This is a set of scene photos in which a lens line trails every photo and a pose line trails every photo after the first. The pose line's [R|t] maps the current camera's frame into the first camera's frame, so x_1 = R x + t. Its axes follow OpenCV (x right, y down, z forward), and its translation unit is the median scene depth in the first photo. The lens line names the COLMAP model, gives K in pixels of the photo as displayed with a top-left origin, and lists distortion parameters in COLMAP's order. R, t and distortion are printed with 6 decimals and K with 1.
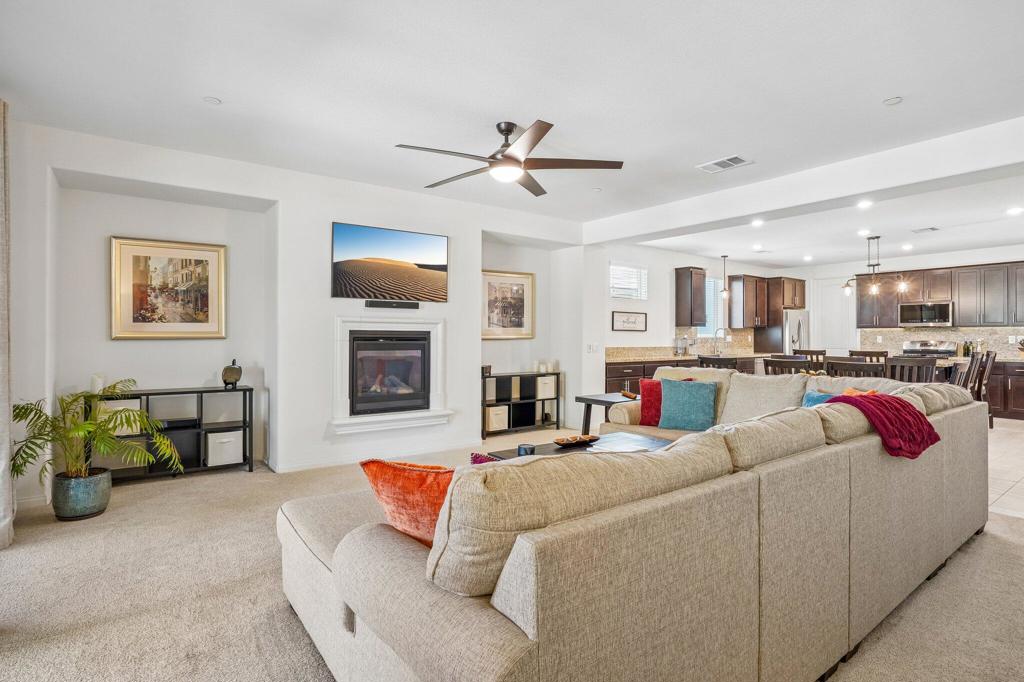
lens RADIAL K [[515.3, 0, 512.0], [0, 515.3, 341.0], [0, 0, 1]] dist [-0.001623, 0.000000]
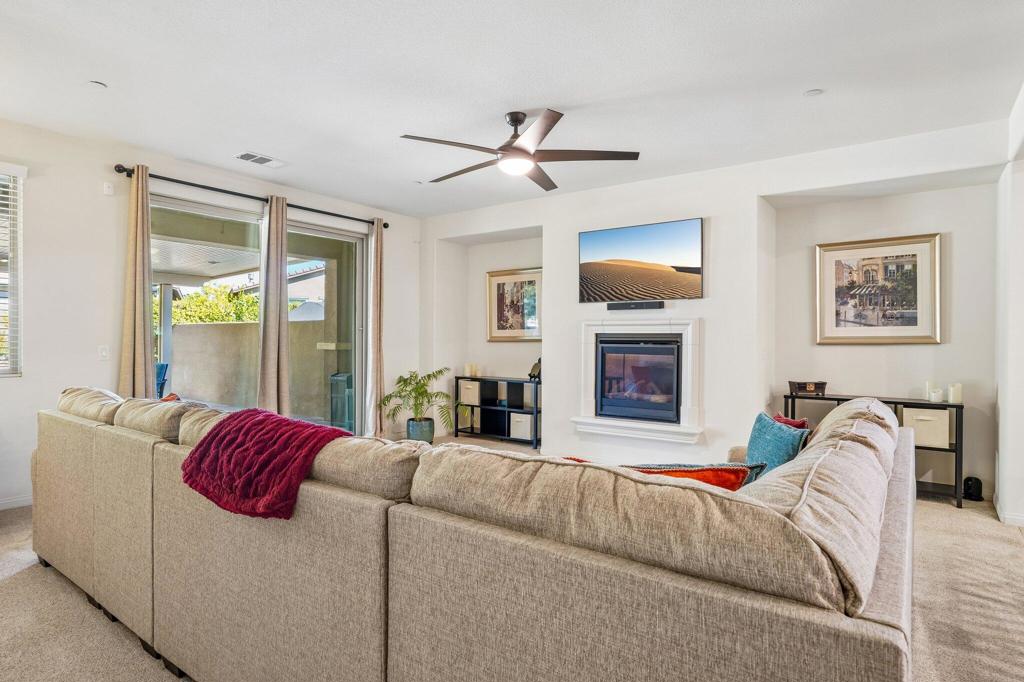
lens RADIAL K [[557.2, 0, 512.0], [0, 557.2, 341.0], [0, 0, 1]] dist [-0.002187, -0.000016]
pose [[0.333045, 0.001459, -0.942910, 0.662651], [-0.011876, 0.999926, -0.002647, -0.000726], [0.942836, 0.012079, 0.333037, 0.457180]]
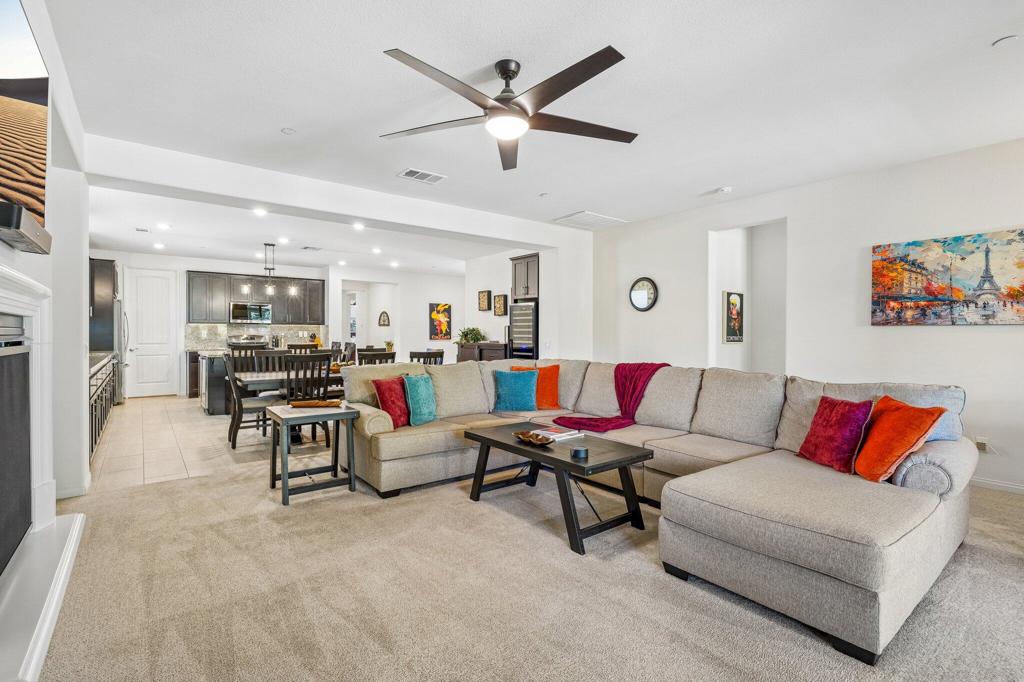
lens RADIAL K [[483.0, 0, 512.0], [0, 483.0, 341.0], [0, 0, 1]] dist [-0.030661, 0.000457]
pose [[-0.052971, -0.017732, 0.998439, -0.535475], [0.004631, 0.999827, 0.018002, -0.006576], [-0.998585, 0.005577, -0.052879, 0.730424]]
